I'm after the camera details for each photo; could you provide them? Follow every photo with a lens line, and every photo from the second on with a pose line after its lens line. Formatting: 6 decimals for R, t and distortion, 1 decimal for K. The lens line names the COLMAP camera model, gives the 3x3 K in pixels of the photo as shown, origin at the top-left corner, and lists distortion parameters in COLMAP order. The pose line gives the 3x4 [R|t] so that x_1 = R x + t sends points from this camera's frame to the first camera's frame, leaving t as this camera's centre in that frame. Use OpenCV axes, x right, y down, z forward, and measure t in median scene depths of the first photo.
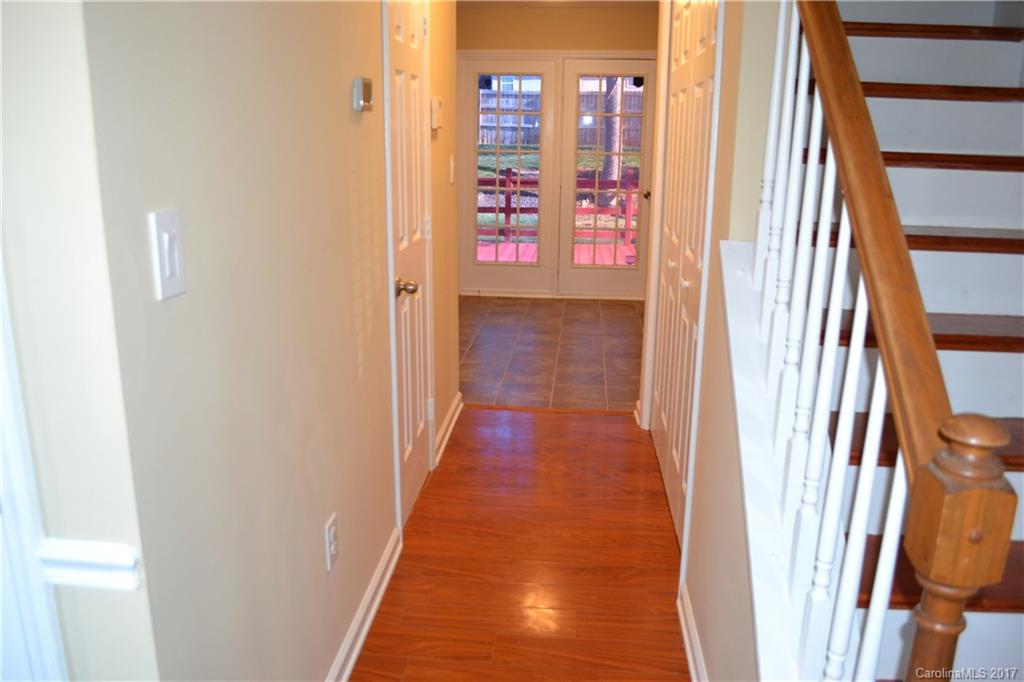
lens RADIAL K [[813.1, 0, 507.3], [0, 813.1, 344.9], [0, 0, 1]] dist [-0.081760, 0.011722]
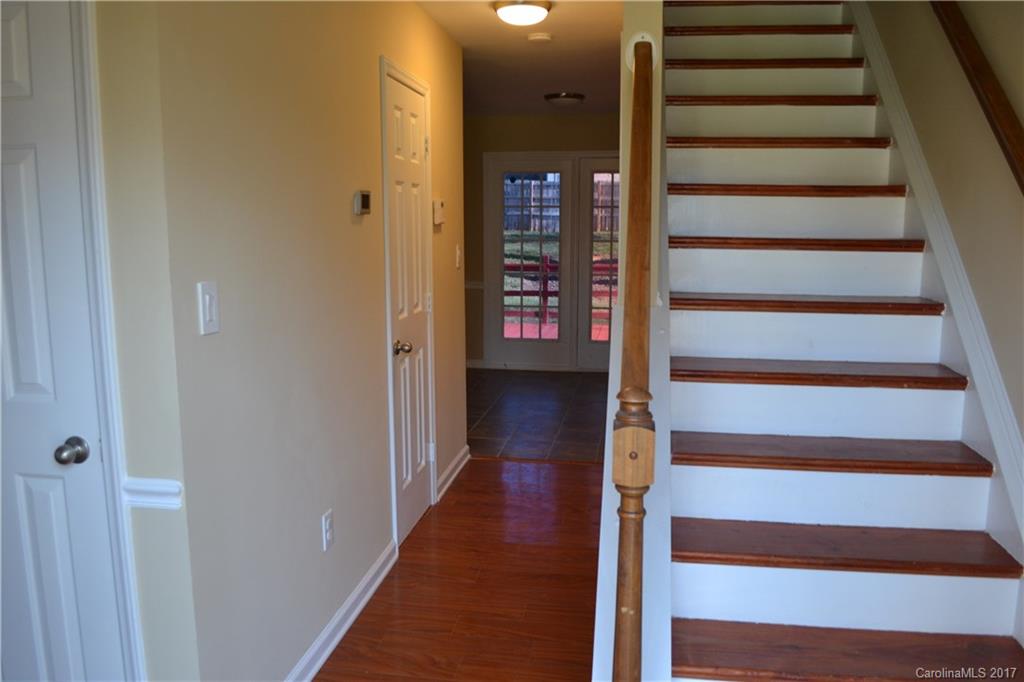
lens RADIAL K [[813.1, 0, 516.6], [0, 813.1, 340.3], [0, 0, 1]] dist [-0.081760, 0.011722]
pose [[0.997923, -0.002857, -0.064360, 0.129151], [-0.004210, 0.993989, -0.109399, 0.053555], [0.064285, 0.109442, 0.991912, -0.243408]]
